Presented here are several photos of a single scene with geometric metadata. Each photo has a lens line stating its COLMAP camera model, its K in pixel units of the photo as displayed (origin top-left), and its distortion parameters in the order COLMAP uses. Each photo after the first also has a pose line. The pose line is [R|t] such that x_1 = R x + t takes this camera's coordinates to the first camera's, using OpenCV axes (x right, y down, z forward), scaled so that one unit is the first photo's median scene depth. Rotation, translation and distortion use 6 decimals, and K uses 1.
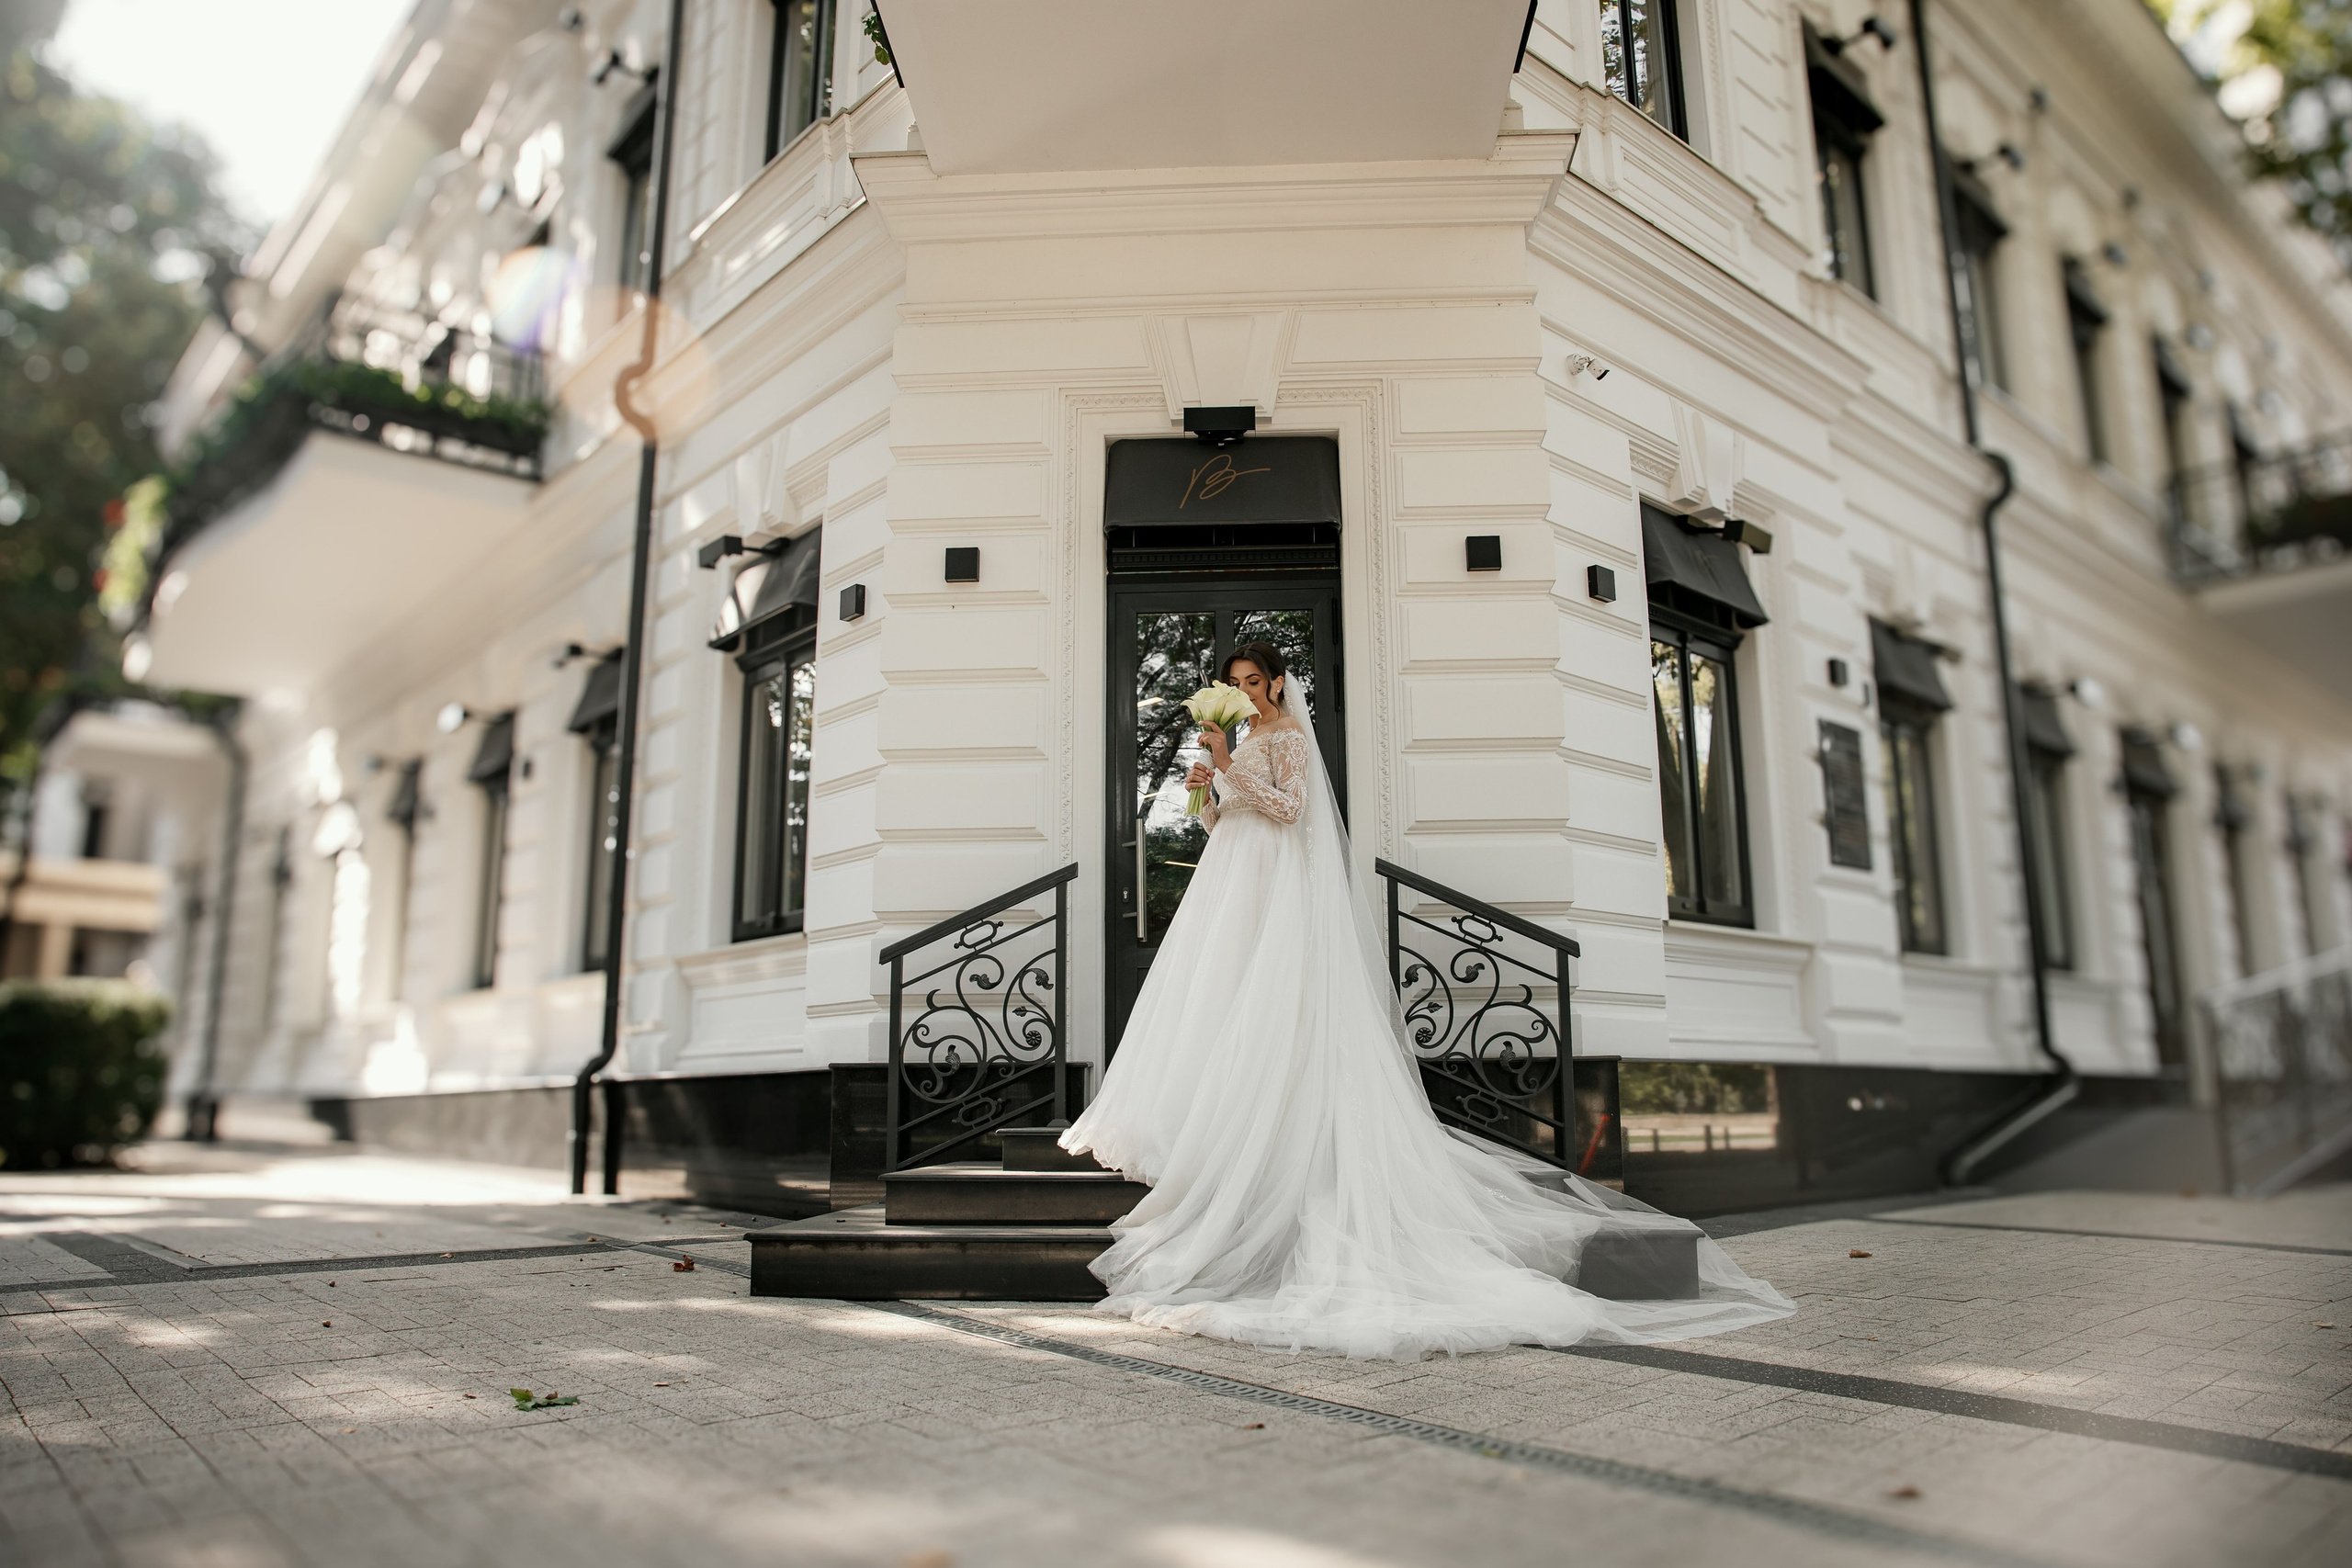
lens RADIAL K [[1600.2, 0, 1189.0], [0, 1600.2, 758.5], [0, 0, 1]] dist [-0.000411, 0.000424]
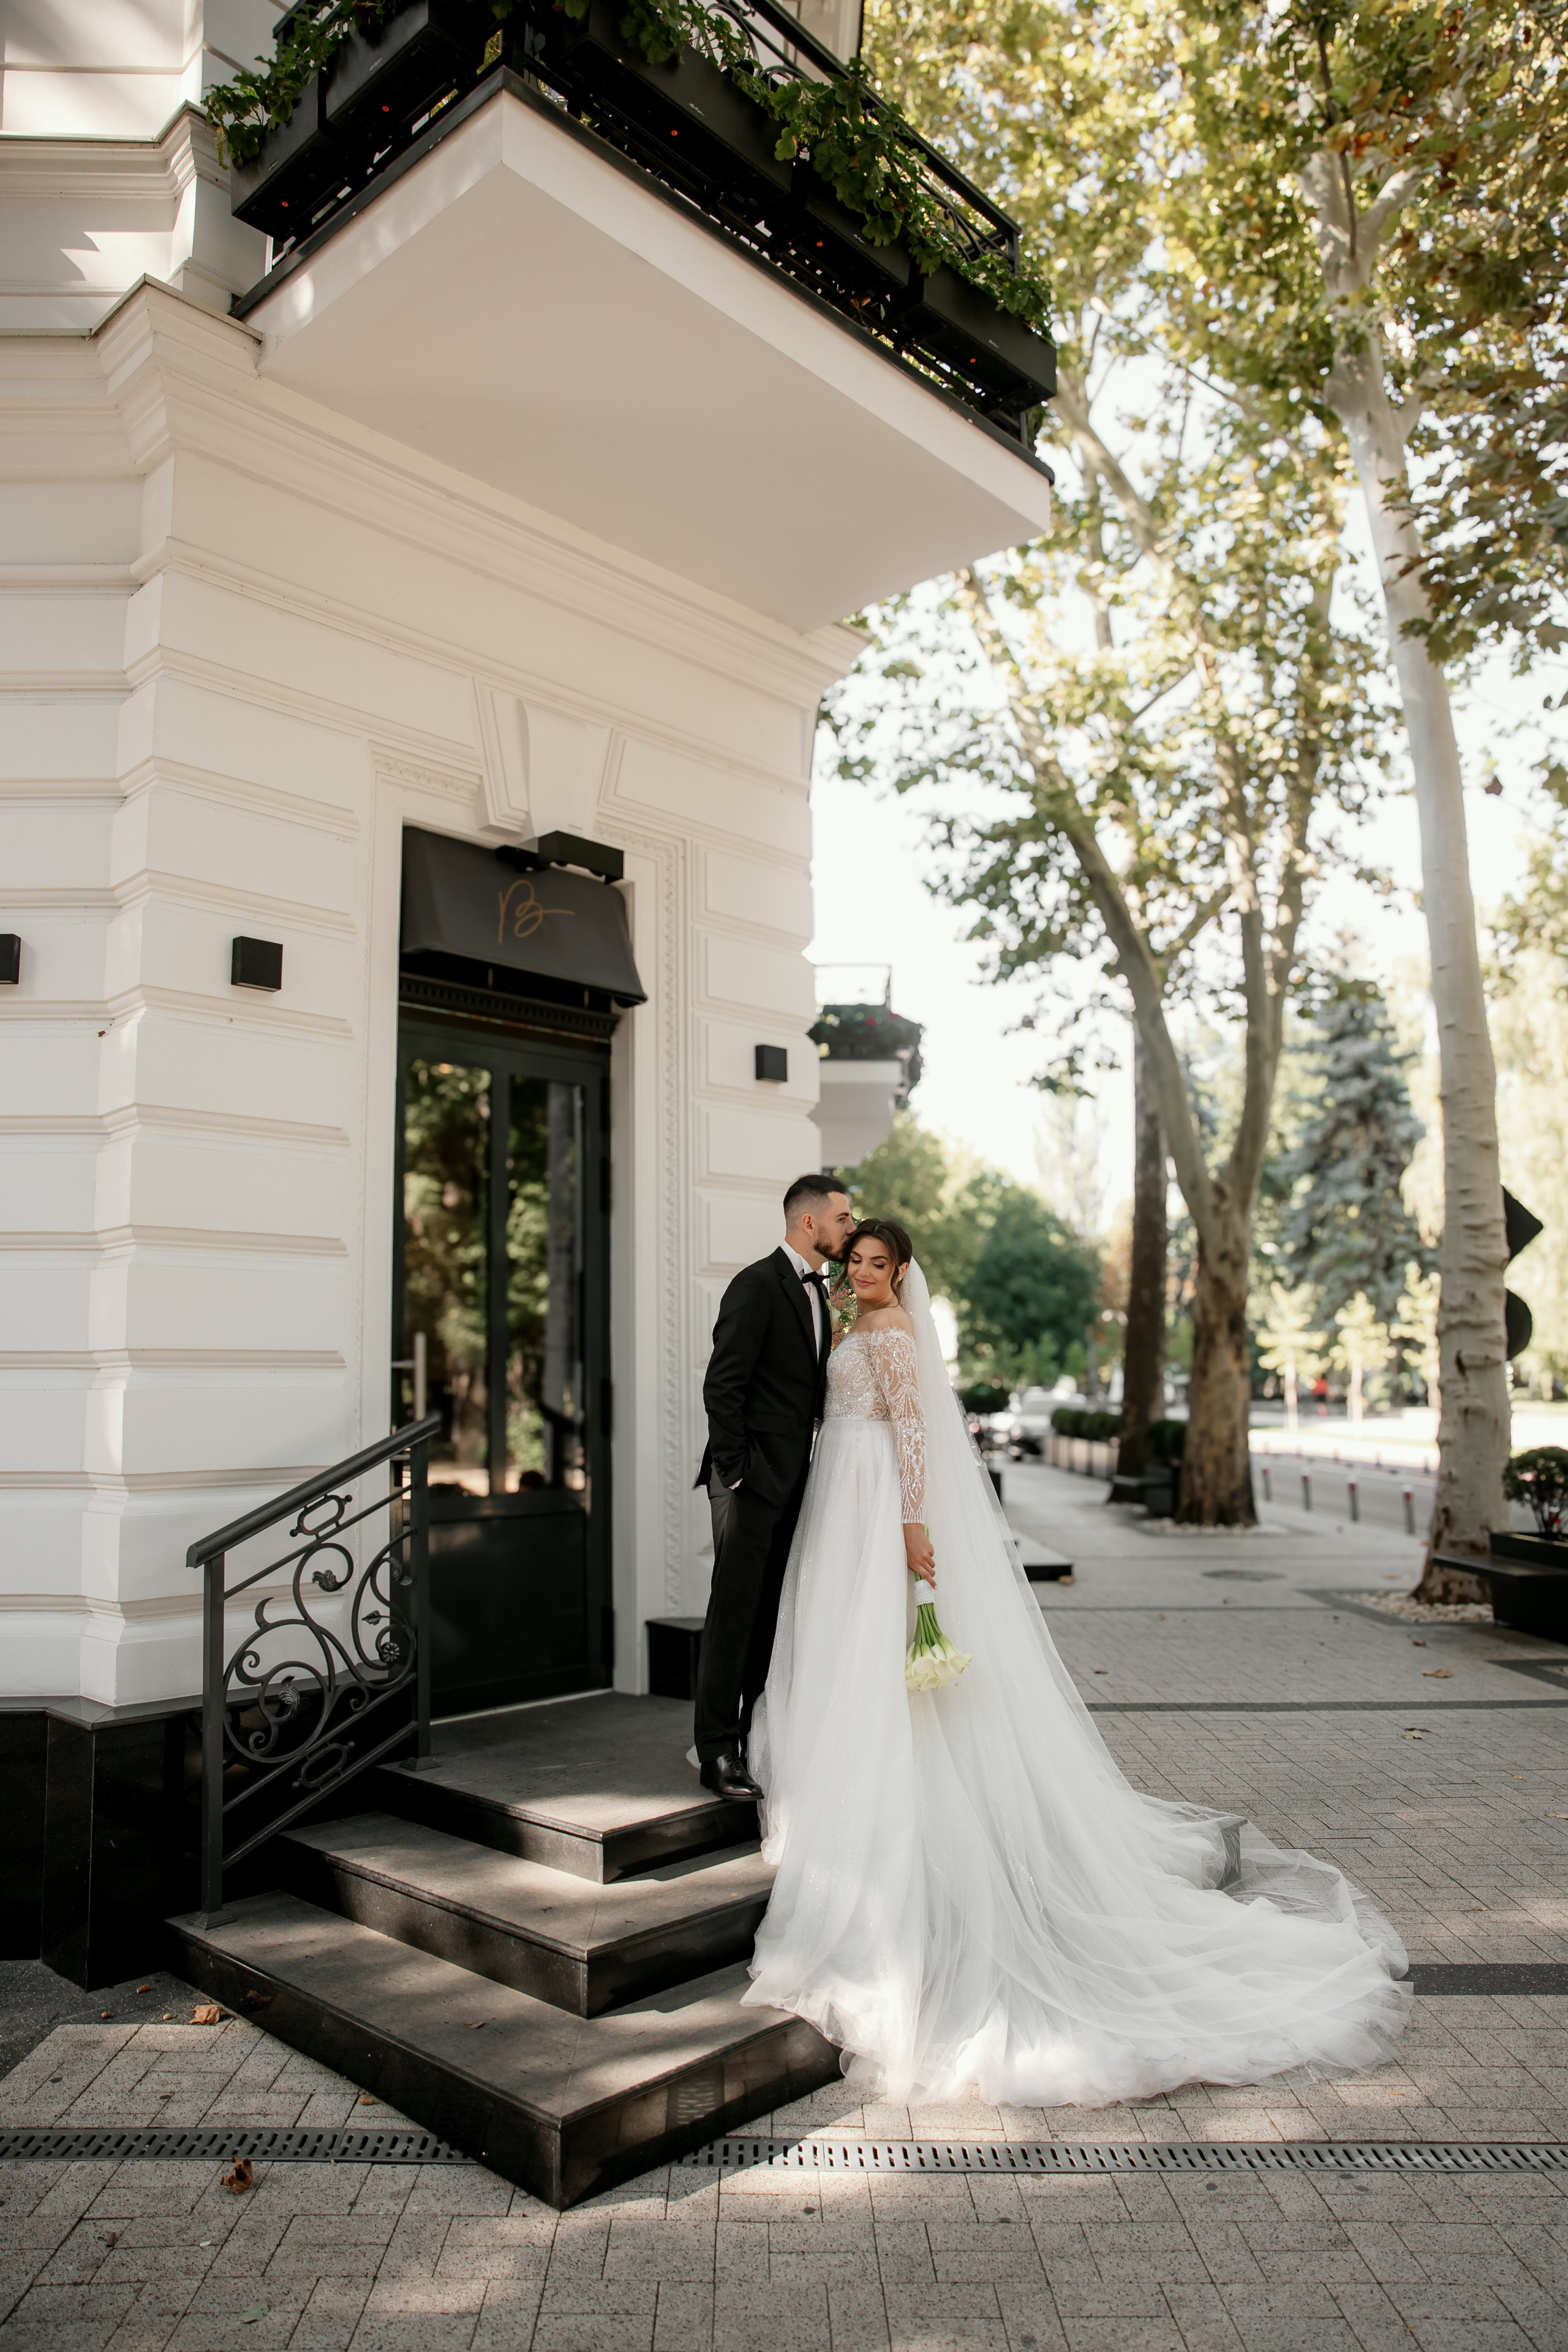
lens RADIAL K [[1600.4, 0, 784.0], [0, 1600.4, 1176.0], [0, 0, 1]] dist [-0.000411, 0.000424]
pose [[0.645463, 0.093793, 0.758010, -0.556486], [-0.159946, 0.987026, 0.014066, -0.083592], [-0.746856, -0.130320, 0.652091, 0.396665]]
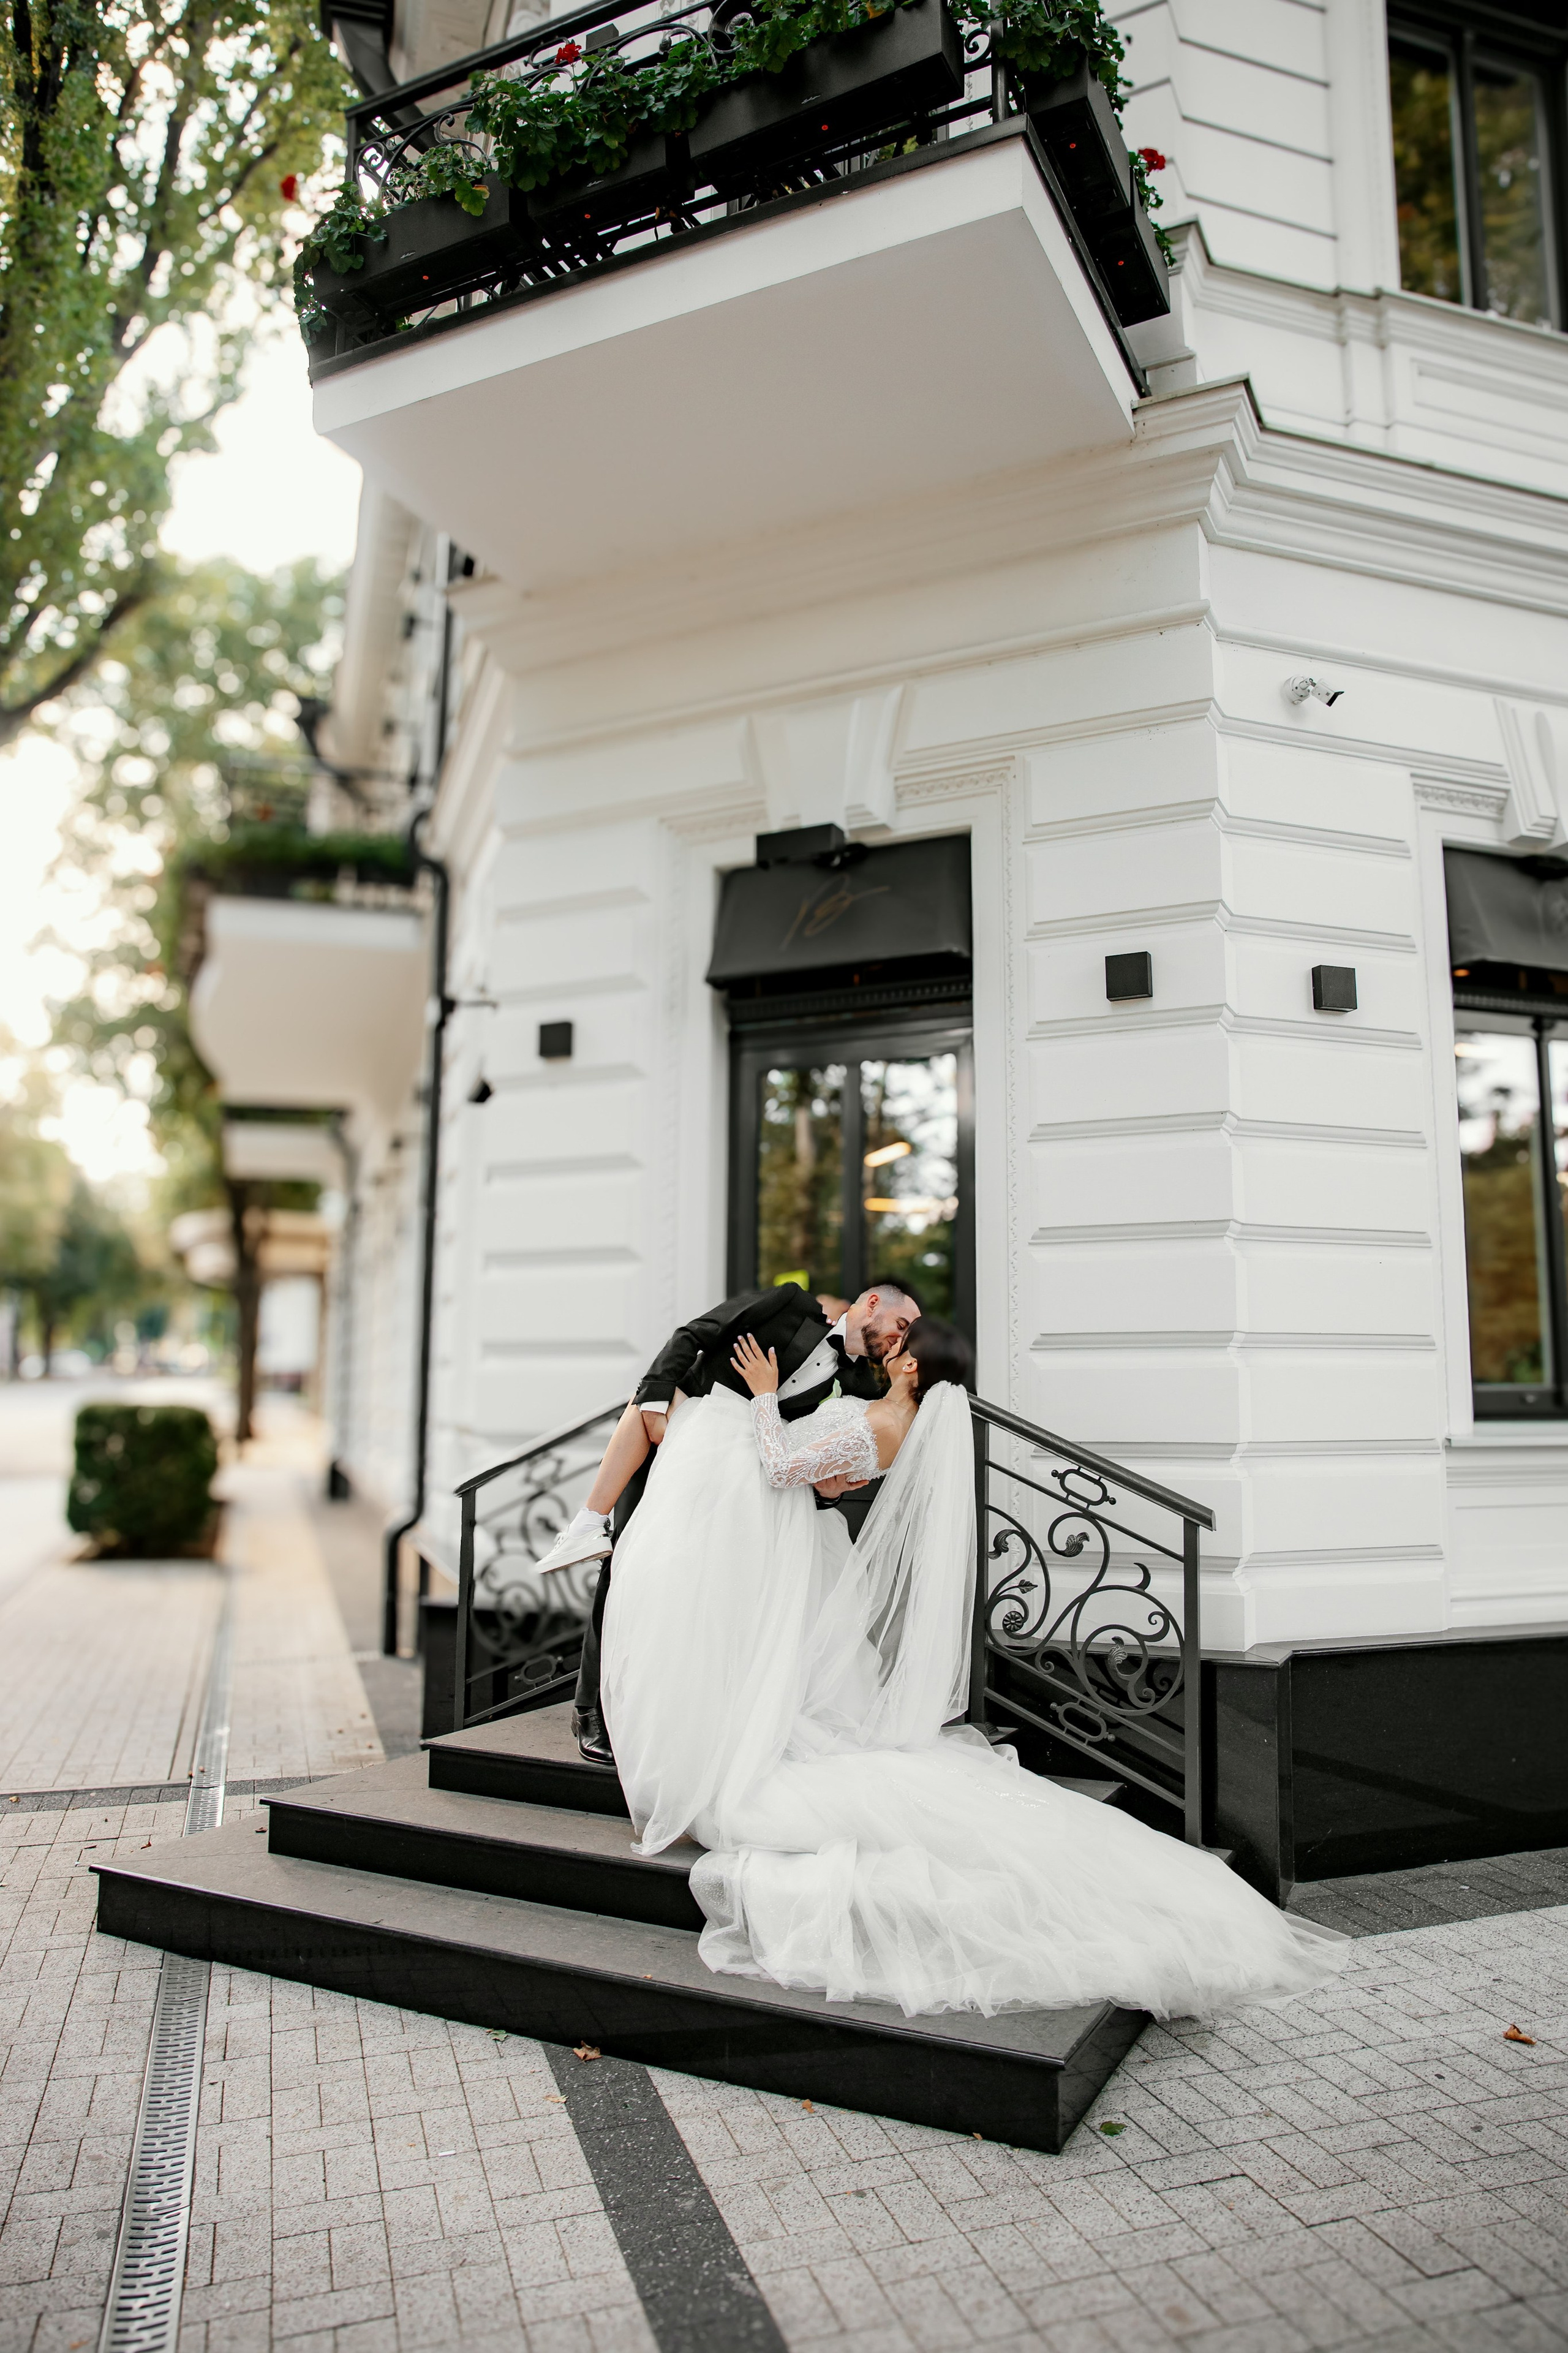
lens RADIAL K [[1609.0, 0, 784.0], [0, 1609.0, 1176.5], [0, 0, 1]] dist [-0.054768, -0.000643]
pose [[0.920815, -0.043713, -0.387543, 0.345626], [0.073083, 0.995436, 0.061369, -0.097964], [0.383092, -0.084832, 0.919807, 0.243519]]
